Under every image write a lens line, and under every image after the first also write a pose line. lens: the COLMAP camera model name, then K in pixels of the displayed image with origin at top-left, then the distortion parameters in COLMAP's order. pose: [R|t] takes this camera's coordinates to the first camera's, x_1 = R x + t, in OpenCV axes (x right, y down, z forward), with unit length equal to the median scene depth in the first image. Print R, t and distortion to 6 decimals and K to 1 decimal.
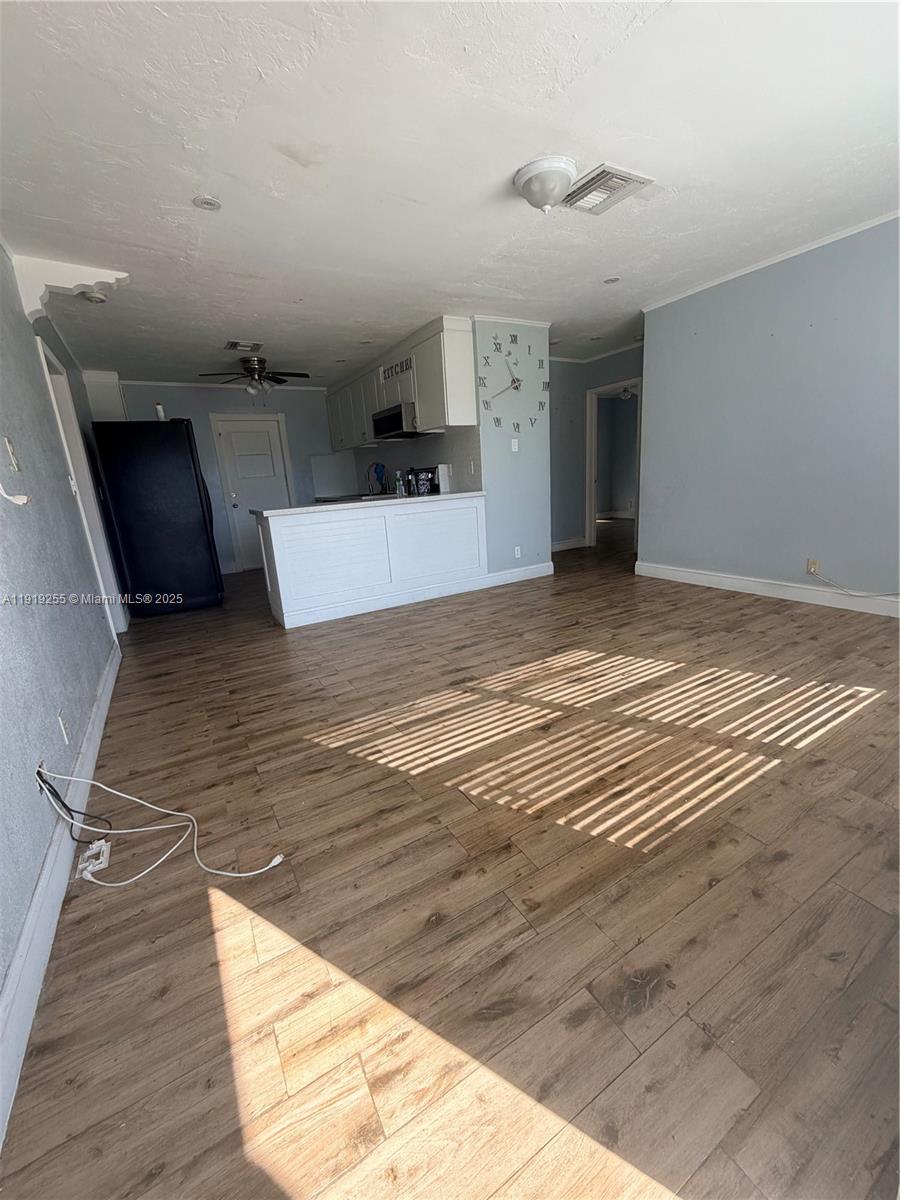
lens RADIAL K [[479.6, 0, 450.0], [0, 479.6, 600.0], [0, 0, 1]] dist [-0.000987, -0.000025]
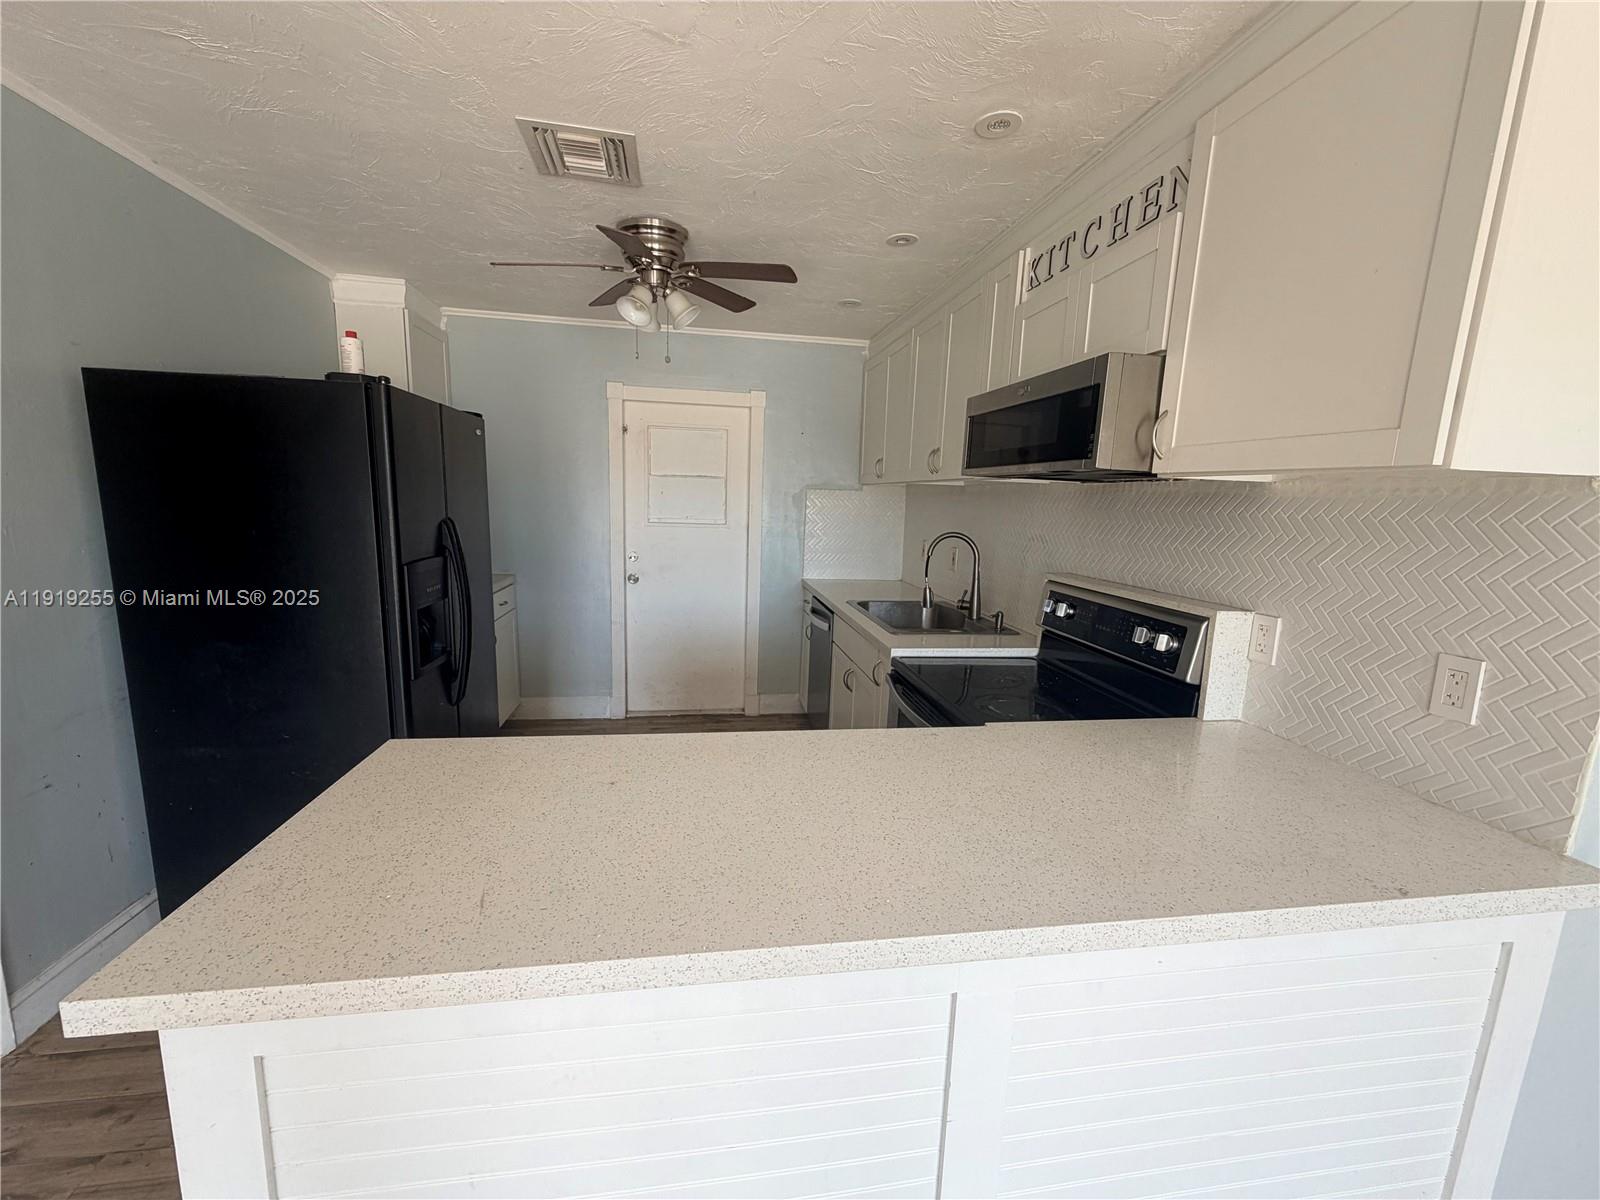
lens RADIAL K [[643.2, 0, 800.0], [0, 643.2, 600.0], [0, 0, 1]] dist [-0.000194, -0.000081]
pose [[0.925363, 0.155749, -0.345609, -0.102342], [-0.184842, 0.981356, -0.052664, -0.223375], [0.330963, 0.112617, 0.936900, 0.604607]]
